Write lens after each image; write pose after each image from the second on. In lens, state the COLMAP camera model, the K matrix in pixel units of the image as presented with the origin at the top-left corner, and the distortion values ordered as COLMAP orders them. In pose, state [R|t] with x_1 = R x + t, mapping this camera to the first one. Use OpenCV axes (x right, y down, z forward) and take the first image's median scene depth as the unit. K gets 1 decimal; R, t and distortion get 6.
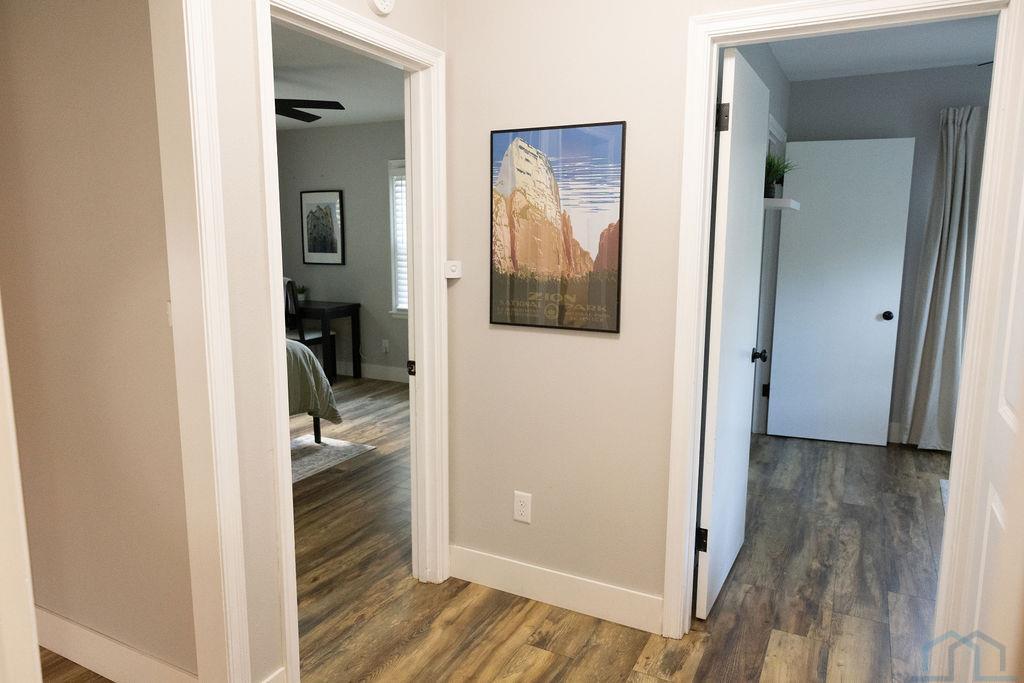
lens RADIAL K [[684.0, 0, 508.6], [0, 684.0, 337.7], [0, 0, 1]] dist [0.006580, 0.003315]
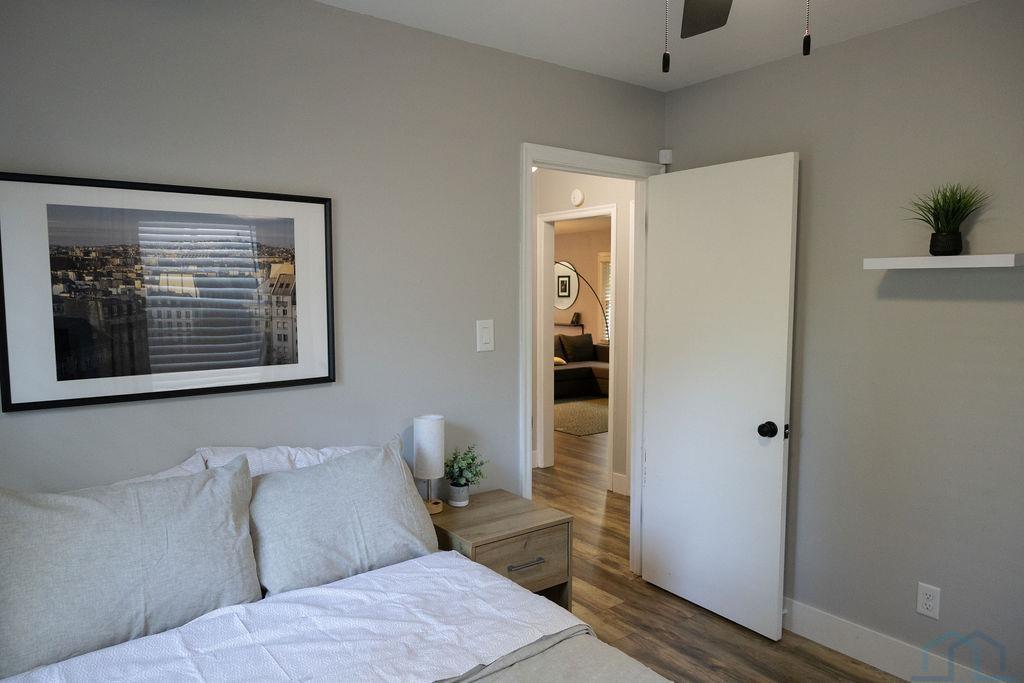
lens RADIAL K [[684.0, 0, 510.0], [0, 684.0, 341.7], [0, 0, 1]] dist [0.006580, 0.003315]
pose [[-0.405038, 0.080609, -0.910740, 1.511195], [-0.157902, 0.974971, 0.156519, -0.198749], [0.900562, 0.207204, -0.382172, 1.137402]]
